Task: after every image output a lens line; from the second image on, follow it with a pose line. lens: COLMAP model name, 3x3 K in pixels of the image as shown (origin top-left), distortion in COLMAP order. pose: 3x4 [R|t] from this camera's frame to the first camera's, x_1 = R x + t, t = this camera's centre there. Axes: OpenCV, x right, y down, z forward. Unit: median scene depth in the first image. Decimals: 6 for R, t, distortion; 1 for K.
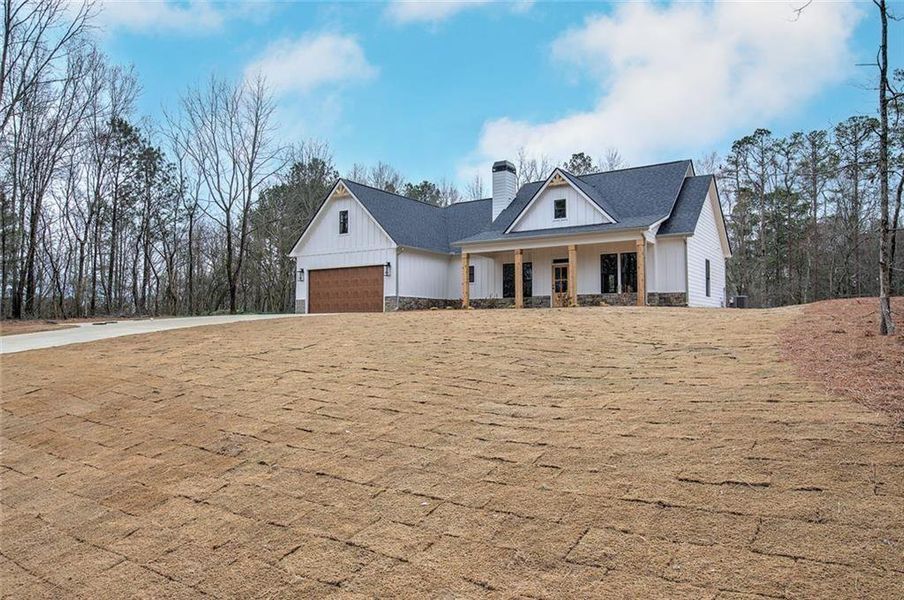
lens RADIAL K [[575.4, 0, 452.0], [0, 575.4, 300.0], [0, 0, 1]] dist [0.000097, -0.000122]
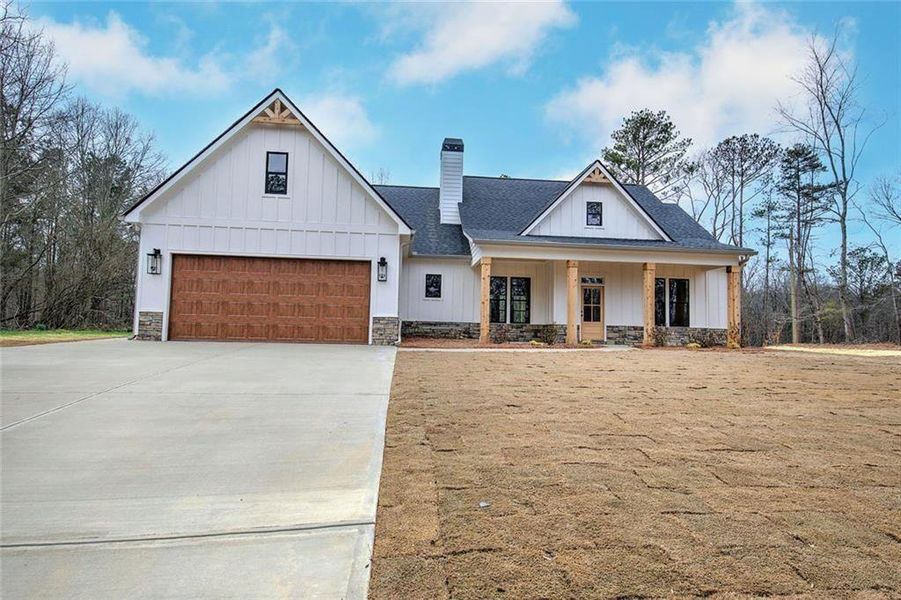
lens RADIAL K [[502.6, 0, 450.5], [0, 502.6, 300.0], [0, 0, 1]] dist [0.001660, -0.000855]
pose [[0.790562, 0.059191, 0.609515, -0.357325], [-0.048749, 0.998242, -0.033712, -0.009768], [-0.610439, -0.003061, 0.792058, 0.560217]]
